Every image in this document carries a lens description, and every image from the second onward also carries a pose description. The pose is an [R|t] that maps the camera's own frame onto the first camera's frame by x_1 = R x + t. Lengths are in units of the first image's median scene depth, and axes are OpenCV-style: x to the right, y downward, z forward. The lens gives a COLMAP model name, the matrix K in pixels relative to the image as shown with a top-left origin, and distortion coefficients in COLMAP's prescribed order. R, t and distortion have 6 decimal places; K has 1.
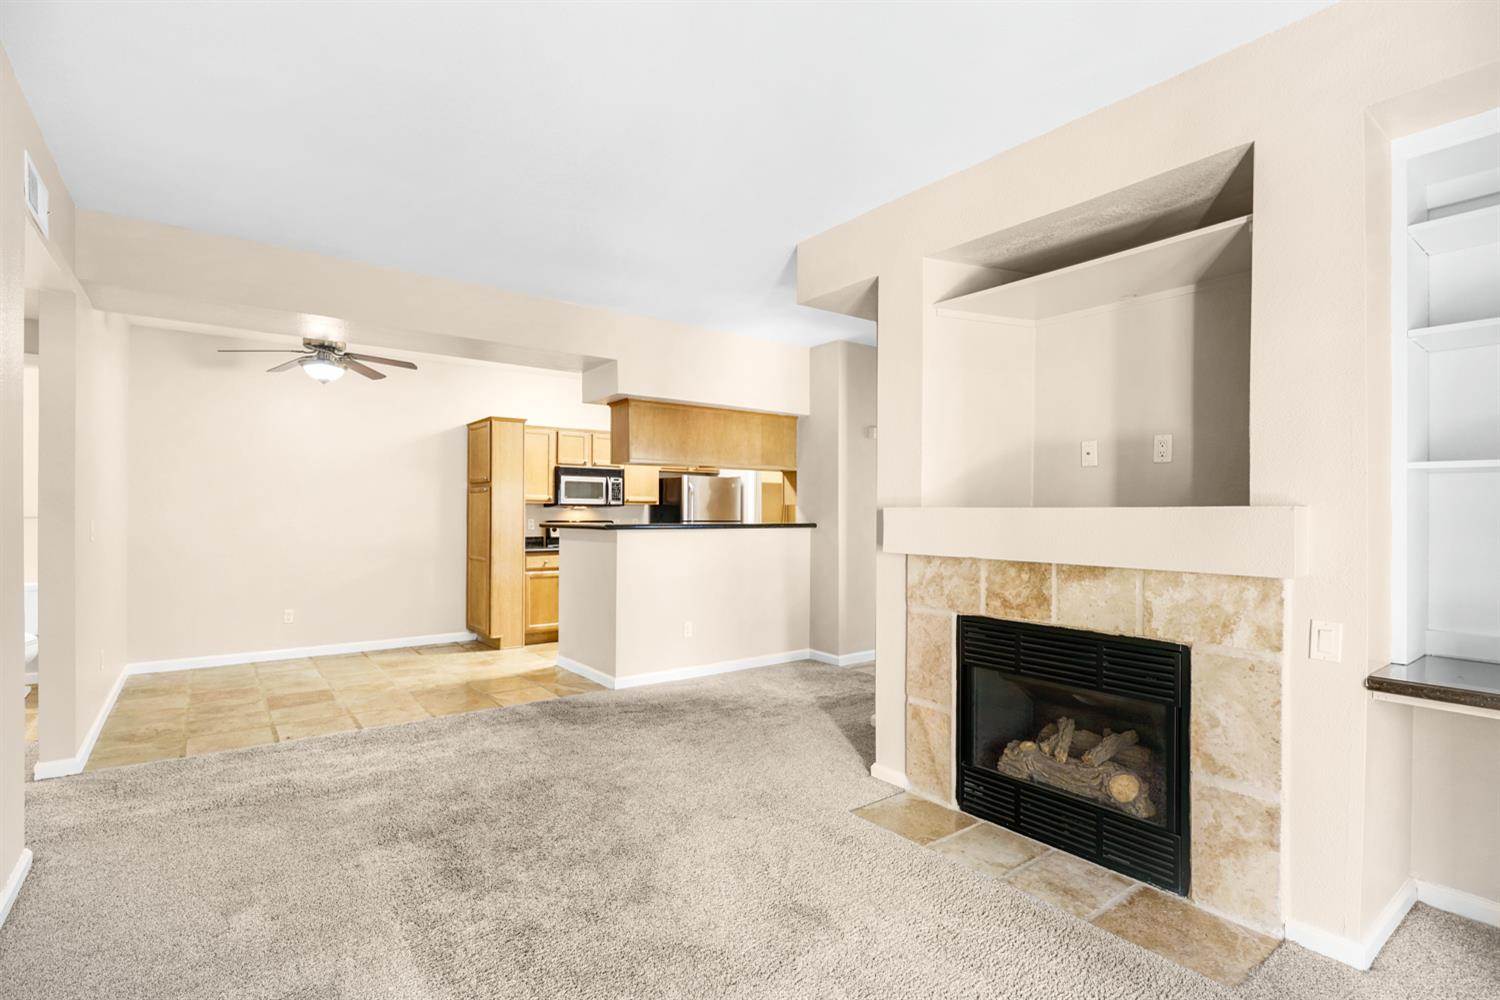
lens RADIAL K [[710.8, 0, 746.2], [0, 710.8, 515.4], [0, 0, 1]] dist [-0.000712, 0.000065]
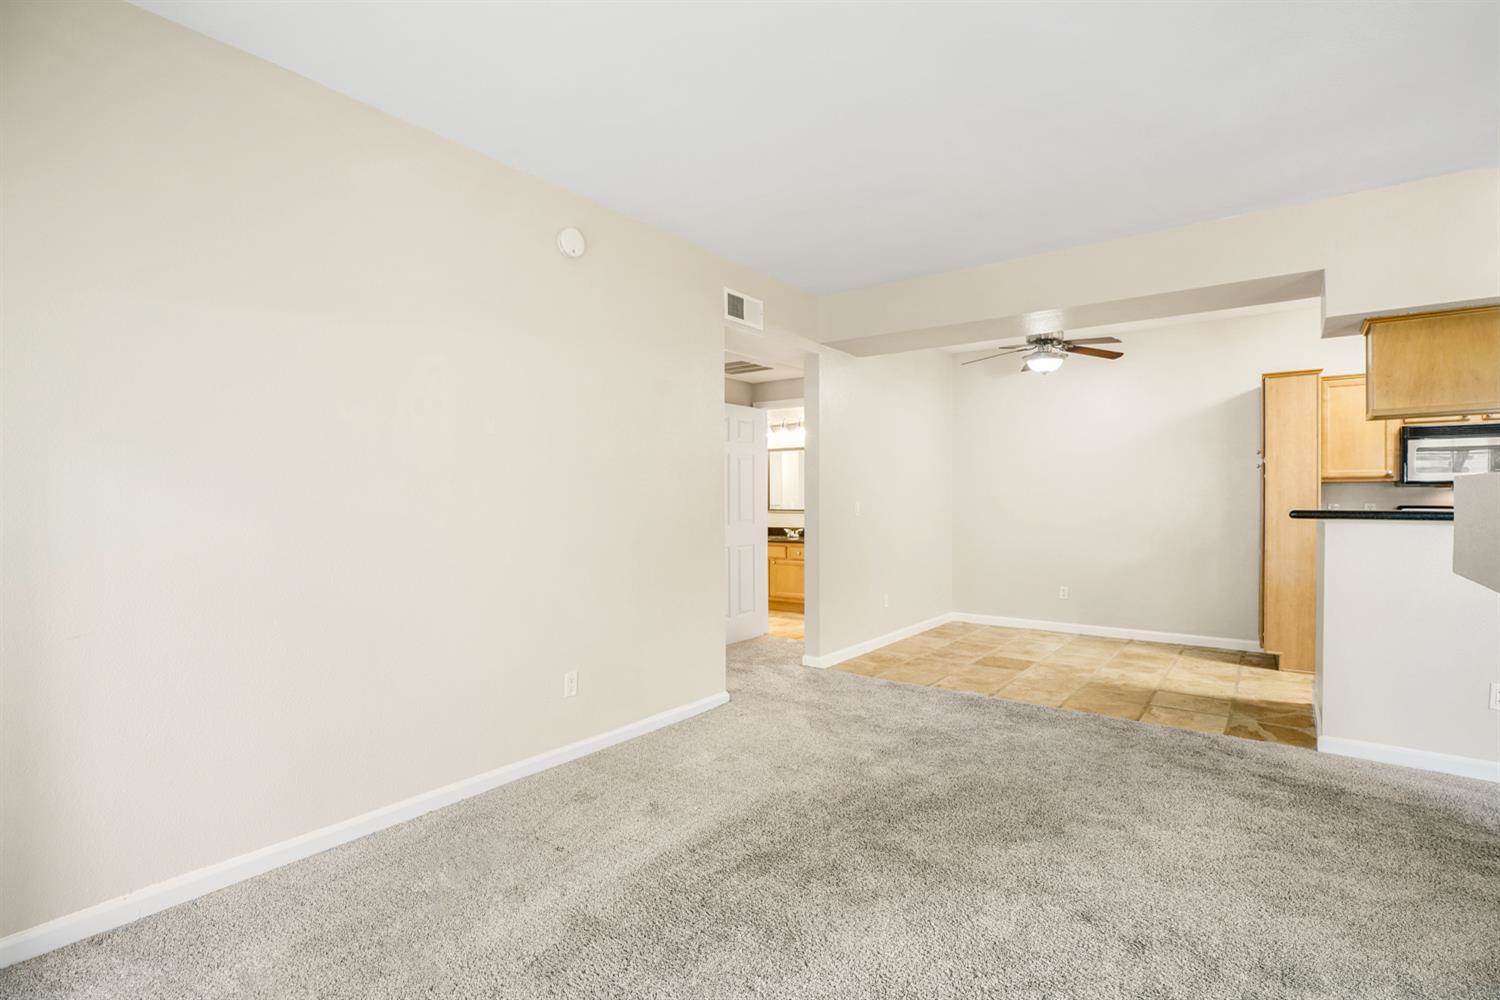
lens RADIAL K [[726.8, 0, 741.0], [0, 726.8, 503.8], [0, 0, 1]] dist [-0.000175, -0.000130]
pose [[0.270279, 0.001913, -0.962780, 0.482695], [-0.000385, 0.999998, 0.001879, 0.008484], [0.962782, -0.000138, 0.270280, 0.394364]]
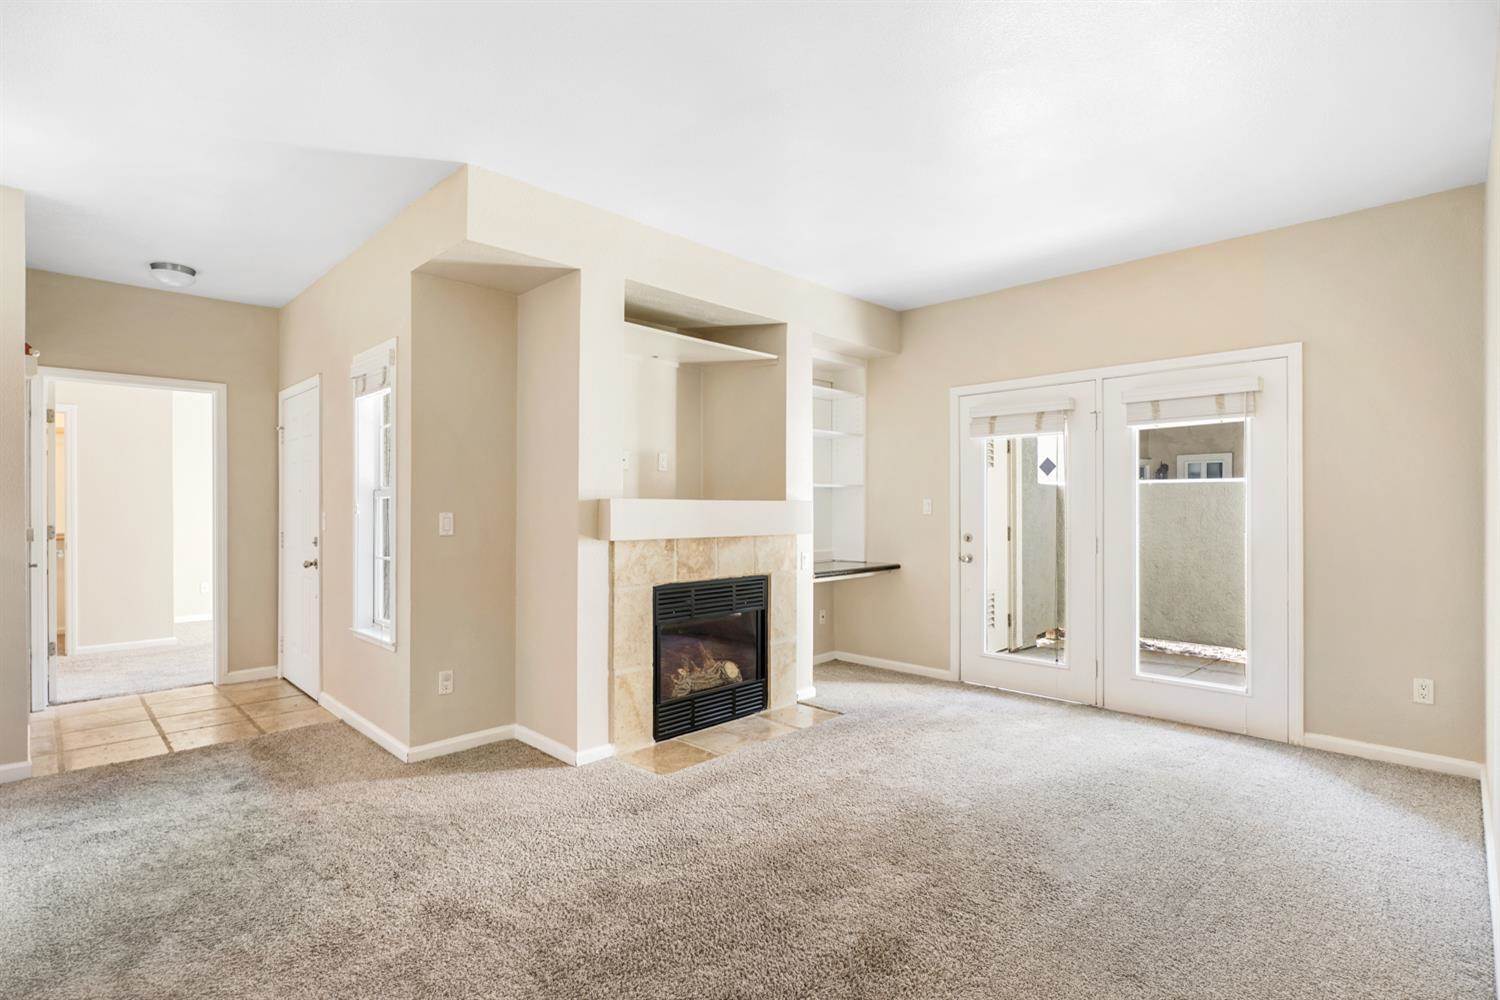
lens RADIAL K [[710.8, 0, 746.2], [0, 710.8, 515.4], [0, 0, 1]] dist [-0.000712, 0.000065]
pose [[-0.133554, -0.013754, 0.990946, -0.817106], [0.001719, 0.999899, 0.014110, -0.000136], [-0.991040, 0.003588, -0.133517, 0.870318]]
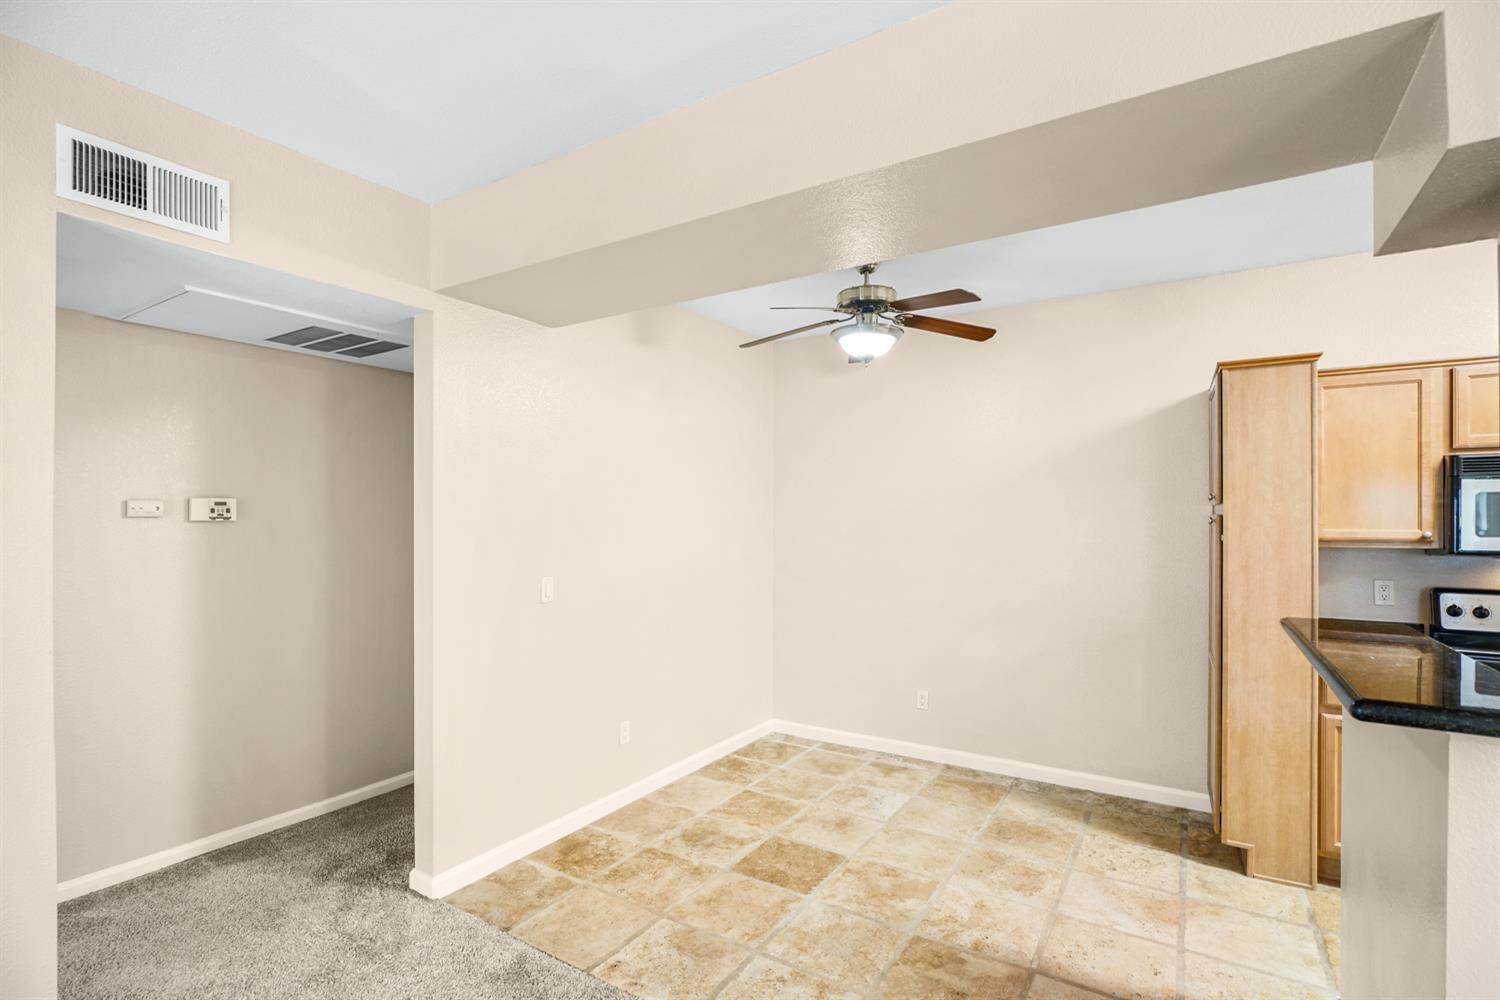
lens RADIAL K [[710.8, 0, 746.2], [0, 710.8, 515.4], [0, 0, 1]] dist [-0.000712, 0.000065]
pose [[0.340108, -0.003109, -0.940381, -0.052999], [-0.002078, 0.999990, -0.004058, -0.068261], [0.940384, 0.003334, 0.340098, 1.002822]]
